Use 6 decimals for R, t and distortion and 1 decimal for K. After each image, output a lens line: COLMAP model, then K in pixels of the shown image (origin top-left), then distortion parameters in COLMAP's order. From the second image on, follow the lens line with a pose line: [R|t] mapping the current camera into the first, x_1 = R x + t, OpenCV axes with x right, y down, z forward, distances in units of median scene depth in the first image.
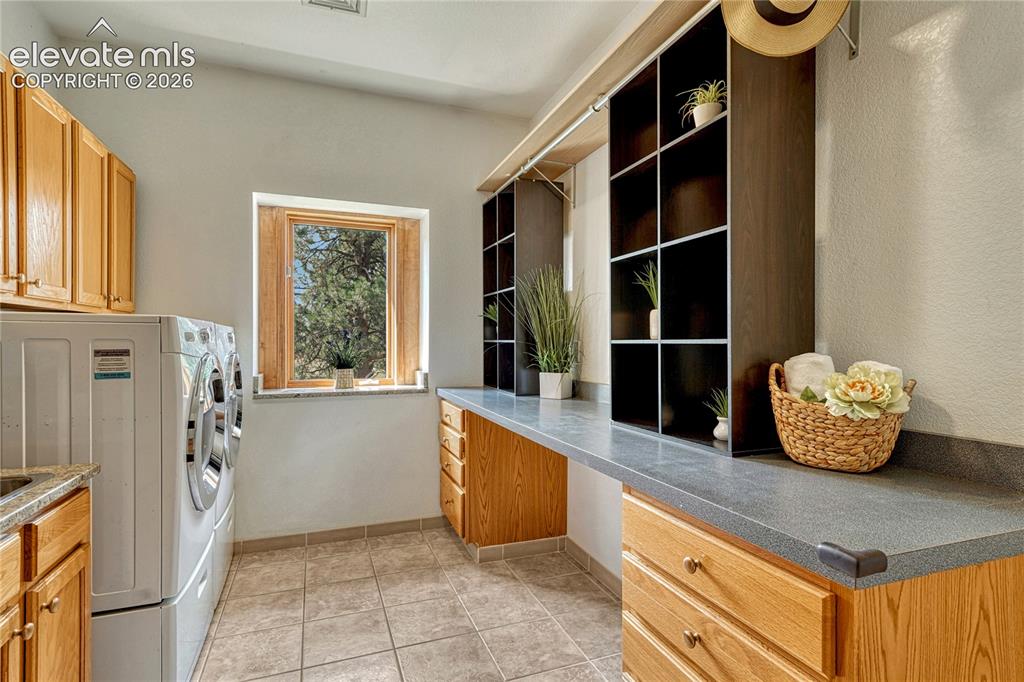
lens RADIAL K [[502.9, 0, 514.9], [0, 502.9, 342.8], [0, 0, 1]] dist [0.003337, -0.000971]
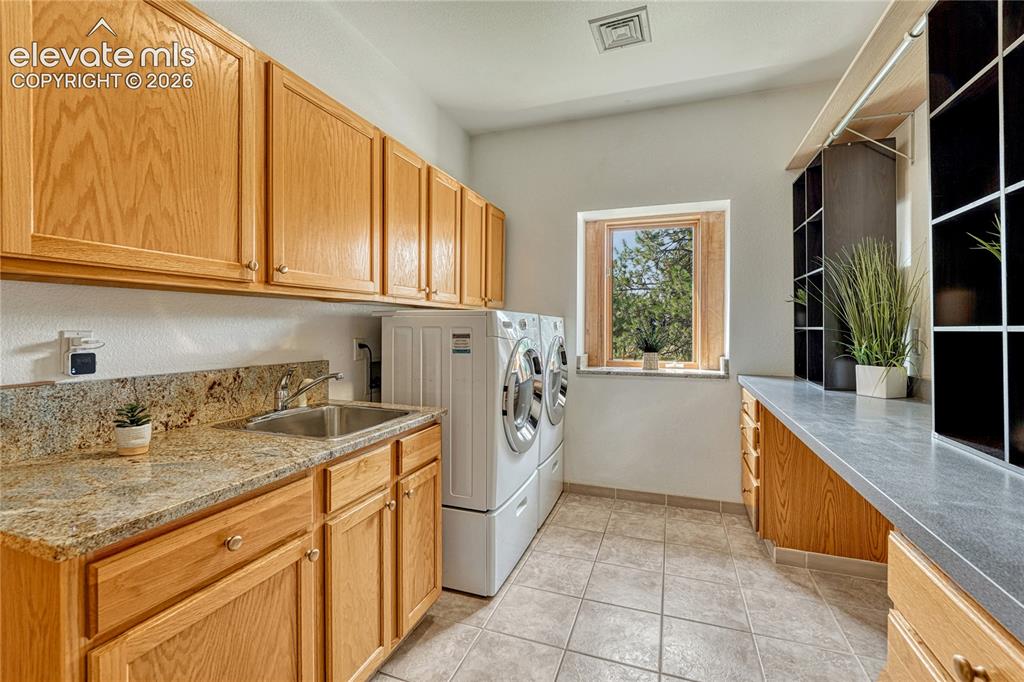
lens RADIAL K [[435.7, 0, 522.2], [0, 435.7, 323.9], [0, 0, 1]] dist [-0.010859, 0.000023]
pose [[0.761103, -0.005925, -0.648604, 0.095719], [-0.002236, 0.999928, -0.011759, -0.000694], [0.648627, 0.010400, 0.761035, 0.067941]]
